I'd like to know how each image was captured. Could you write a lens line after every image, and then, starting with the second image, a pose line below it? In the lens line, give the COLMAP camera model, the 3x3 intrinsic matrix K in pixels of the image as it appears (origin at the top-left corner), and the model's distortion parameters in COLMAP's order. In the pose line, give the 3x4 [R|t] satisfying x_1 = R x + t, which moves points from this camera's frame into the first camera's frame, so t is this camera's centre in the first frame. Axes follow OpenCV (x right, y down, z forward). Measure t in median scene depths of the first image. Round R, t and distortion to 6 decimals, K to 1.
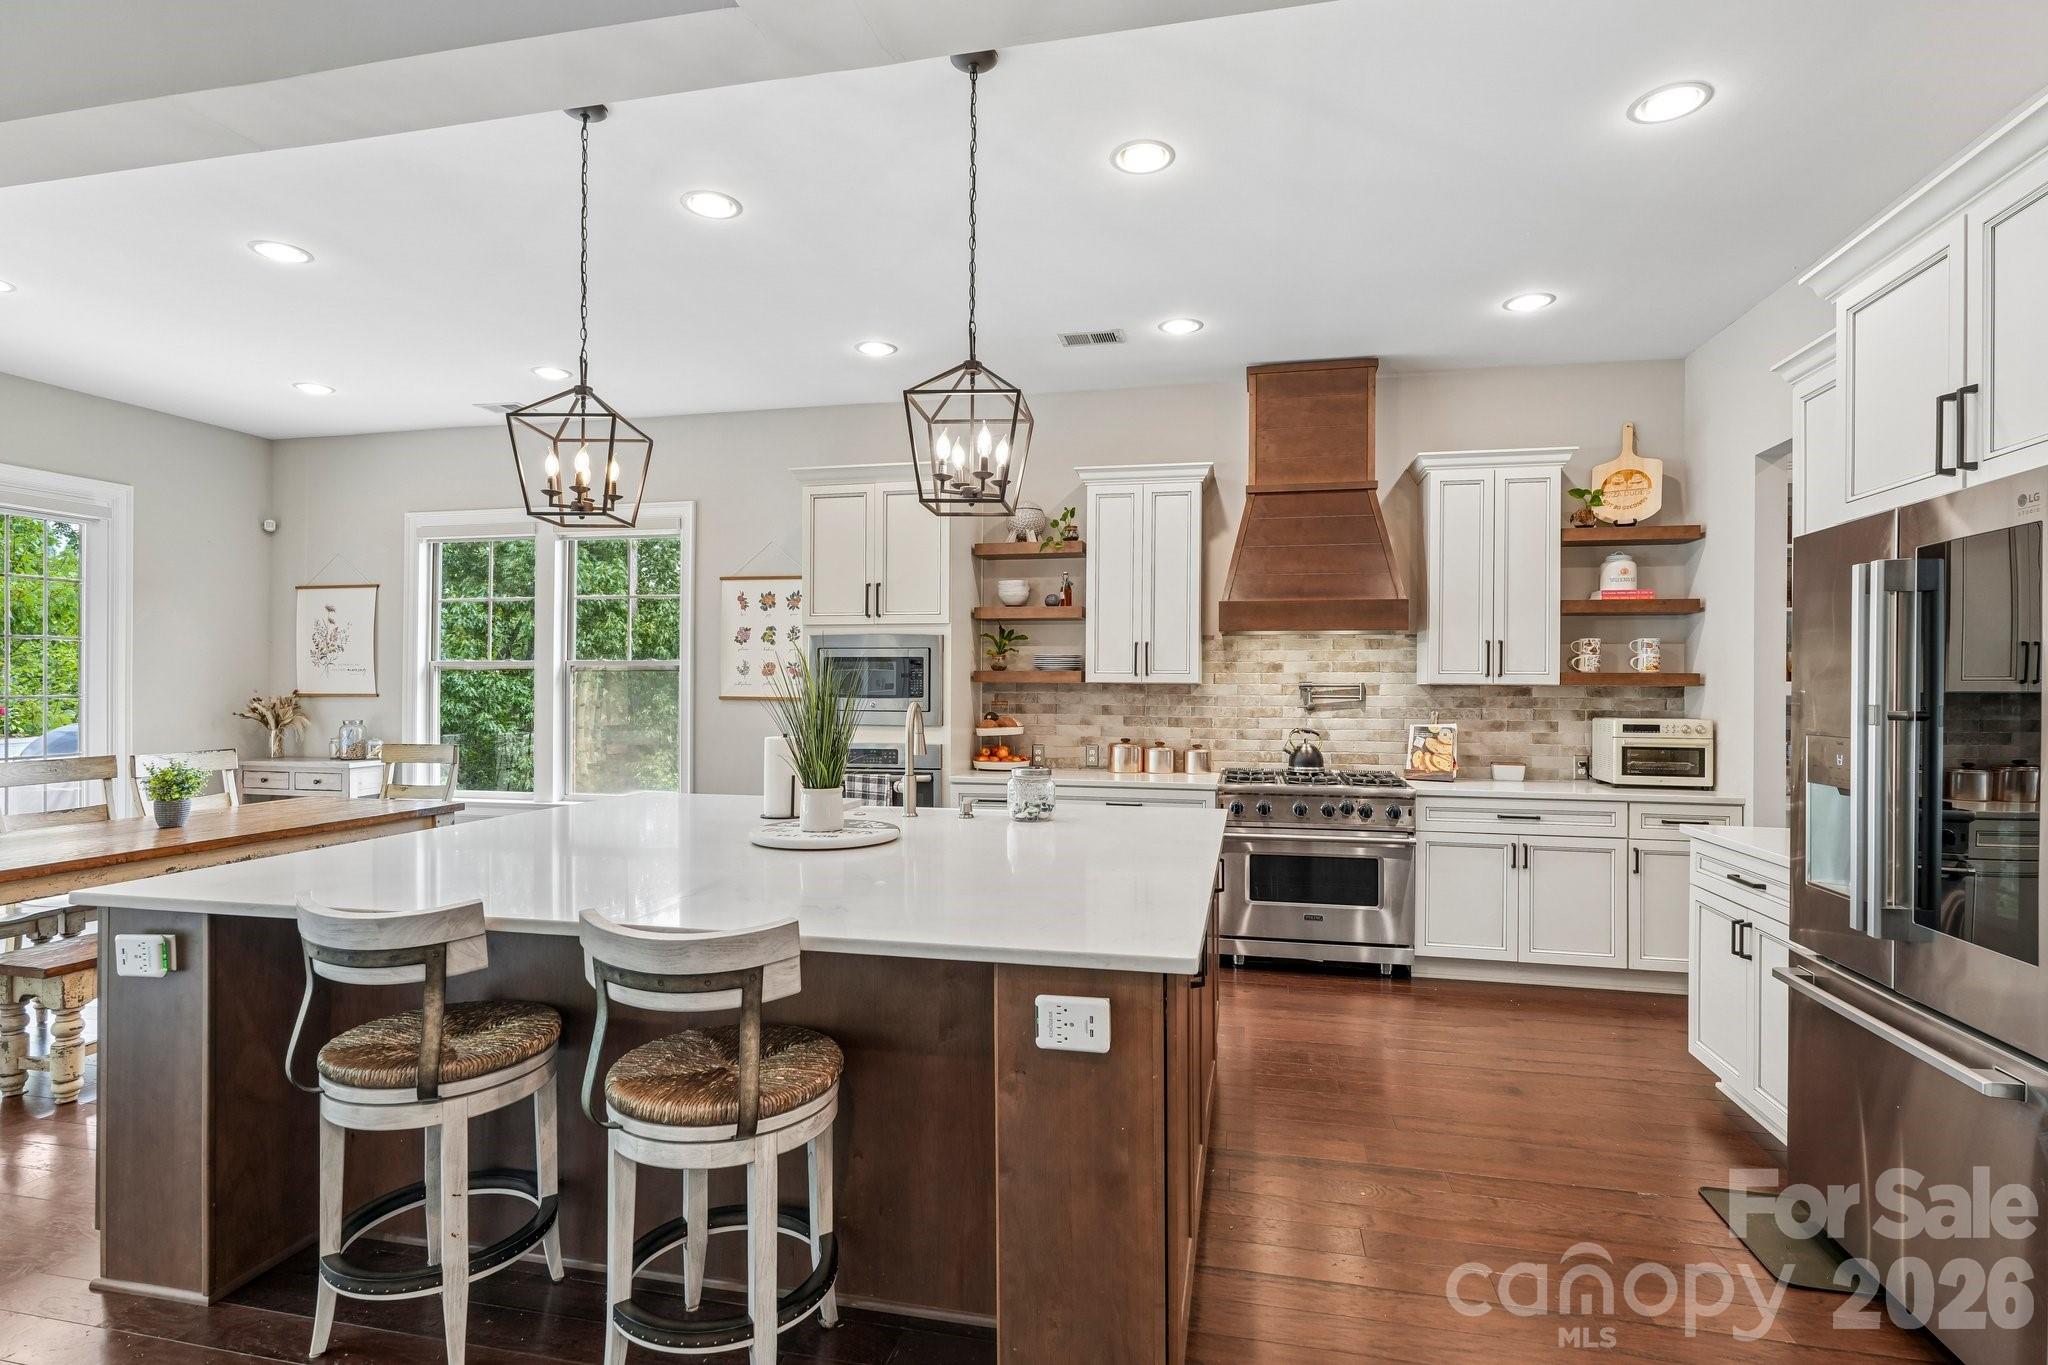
lens RADIAL K [[1000.8, 0, 1024.7], [0, 1000.8, 679.9], [0, 0, 1]] dist [-0.000180, 0.001943]
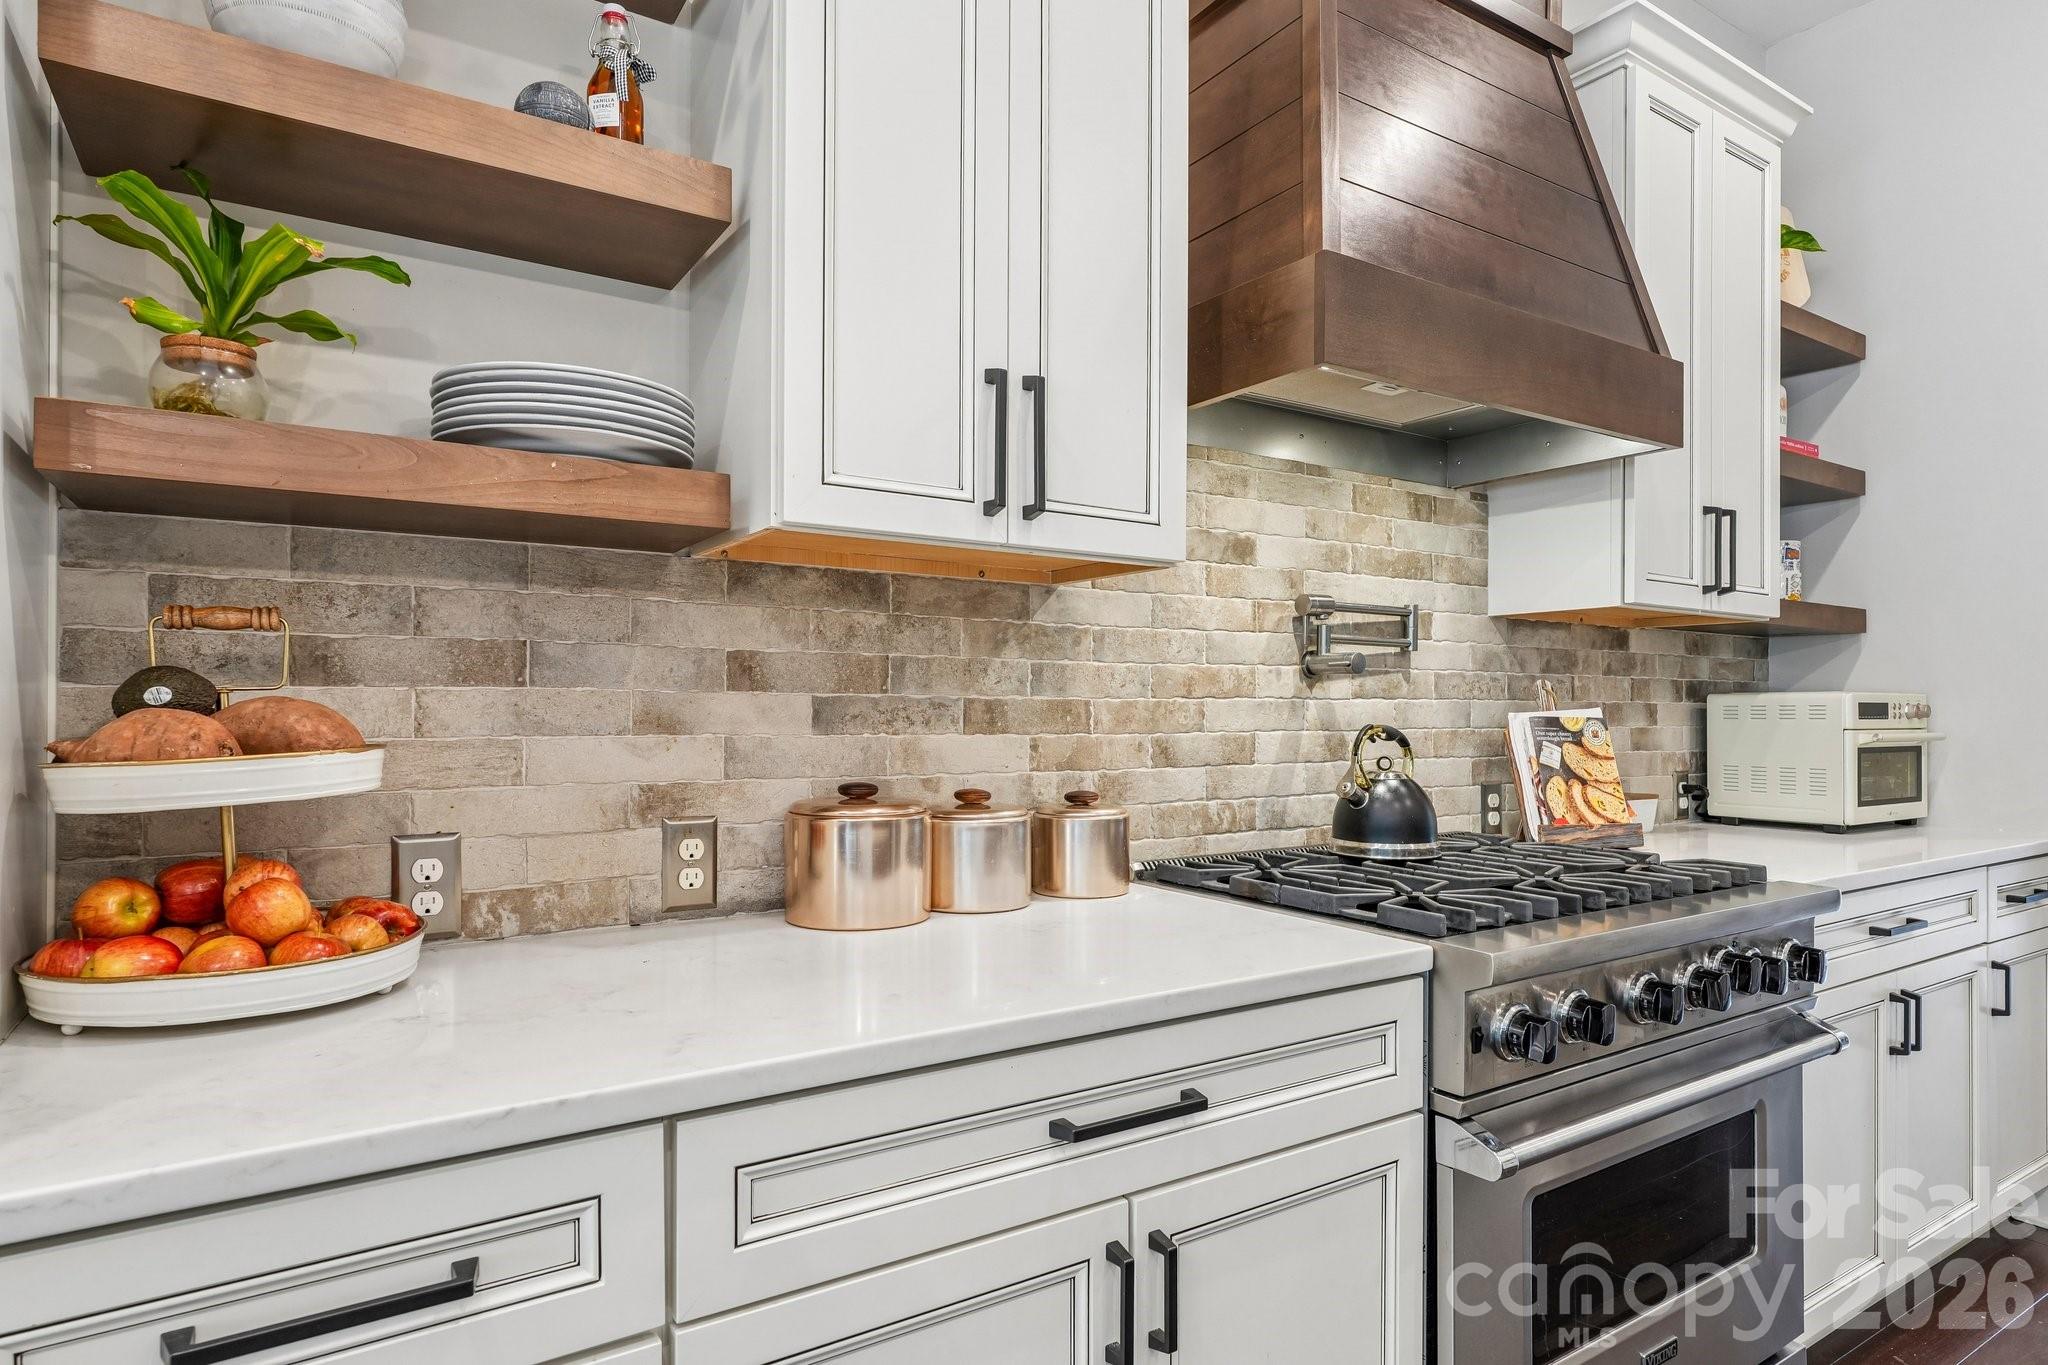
lens RADIAL K [[1116.8, 0, 1016.1], [0, 1116.8, 700.3], [0, 0, 1]] dist [-0.003857, -0.000109]
pose [[0.704348, 0.001206, 0.709854, -0.068758], [-0.004470, 0.999986, 0.002737, 0.038238], [-0.709841, -0.005101, 0.704343, 0.801915]]
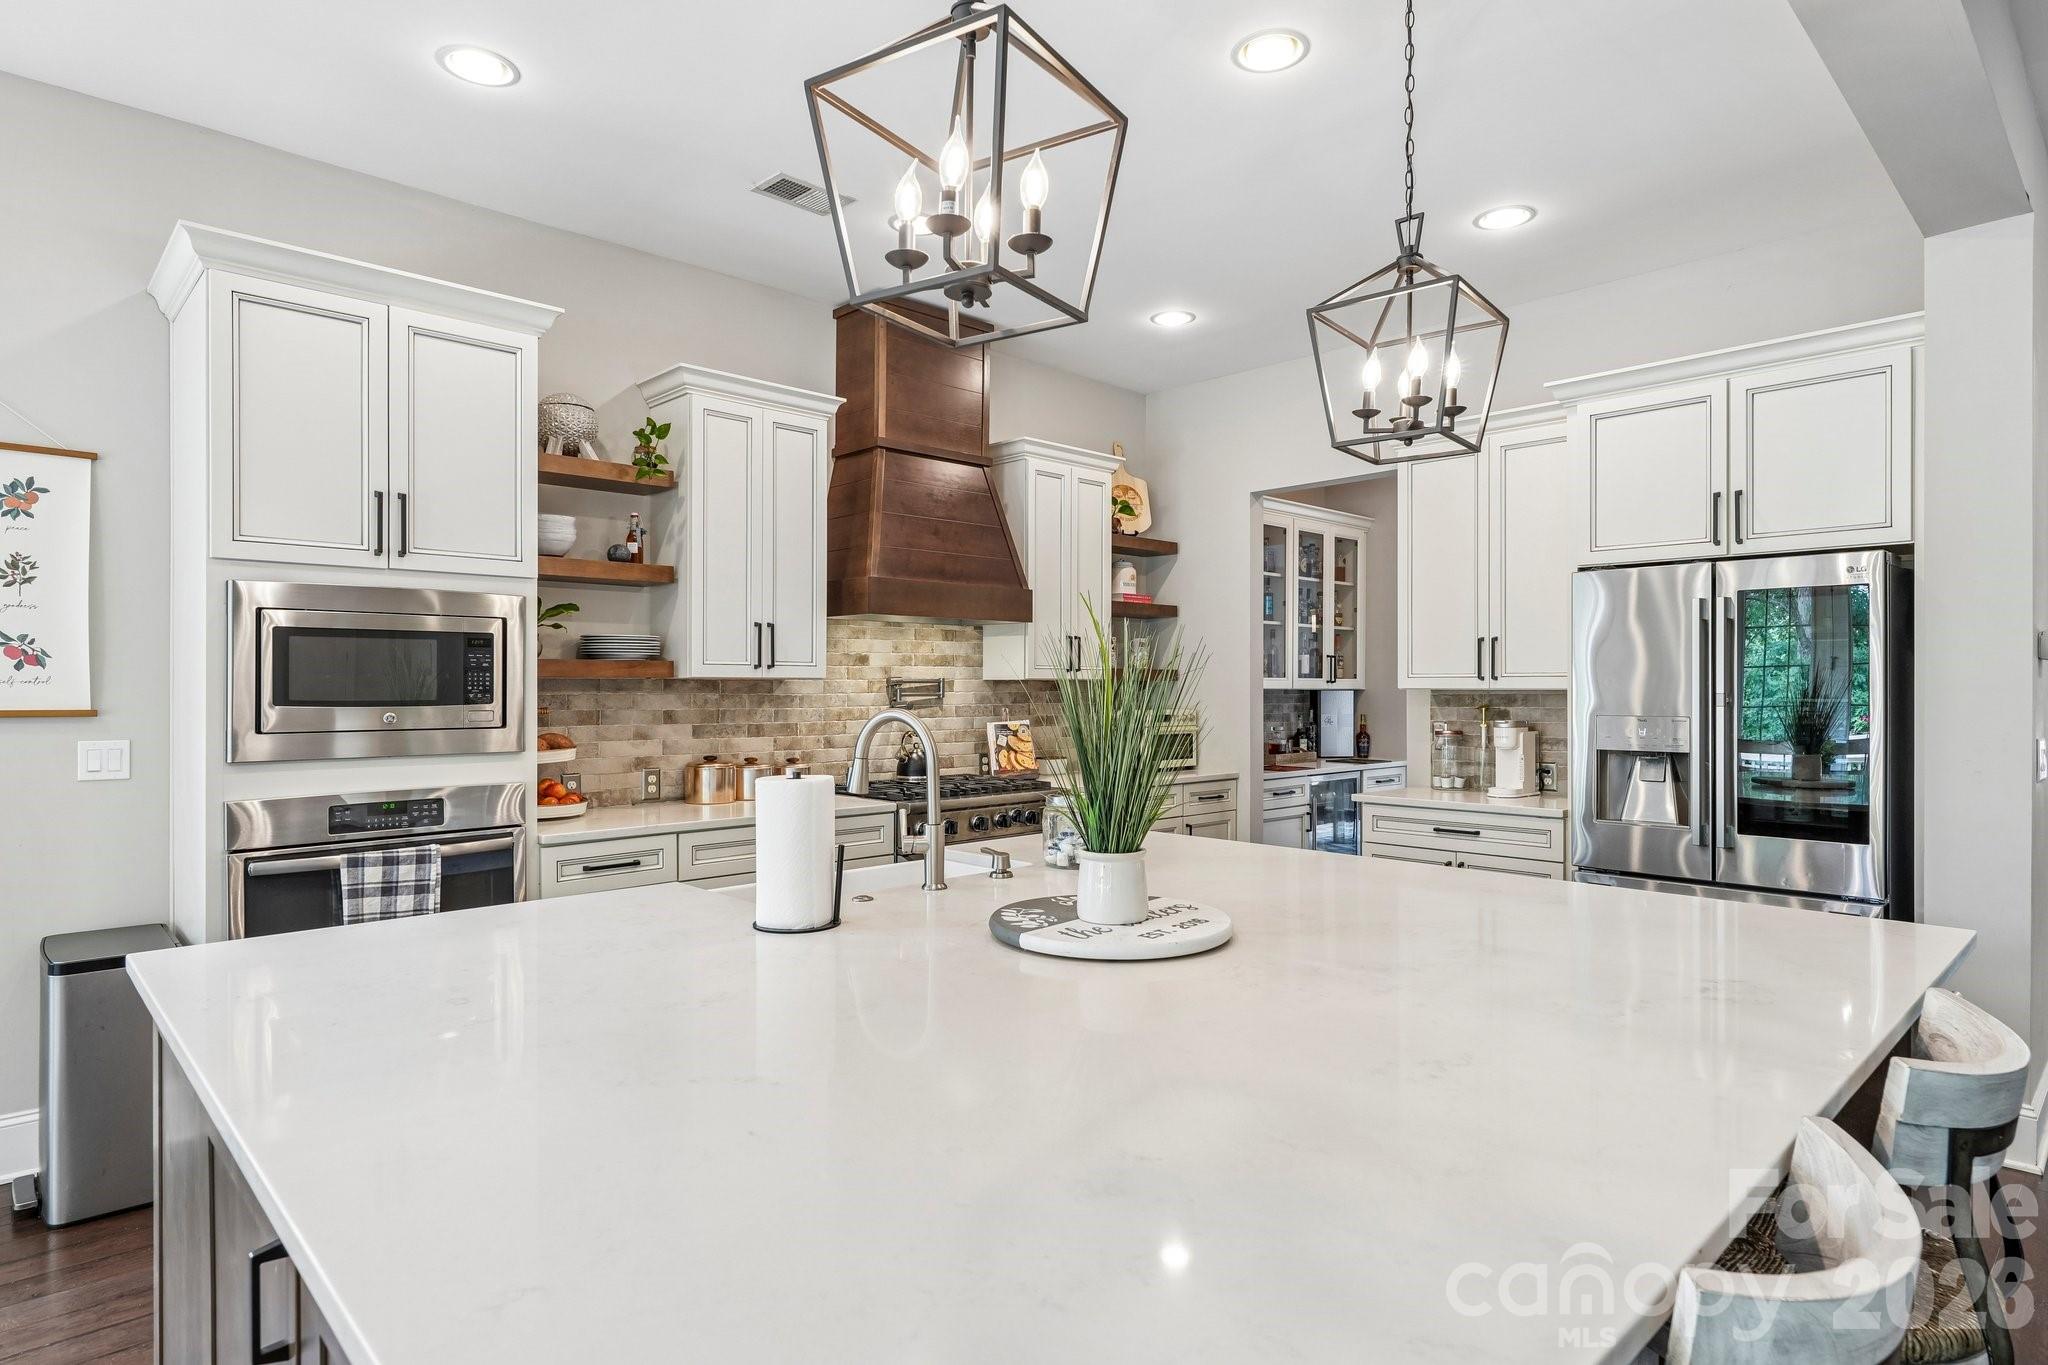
lens RADIAL K [[1116.8, 0, 1020.1], [0, 1116.8, 683.8], [0, 0, 1]] dist [-0.003857, -0.000109]
pose [[0.554773, -0.004401, 0.831990, -0.454372], [-0.002408, 0.999973, 0.006895, 0.001028], [-0.831998, -0.005828, 0.554748, 0.382928]]
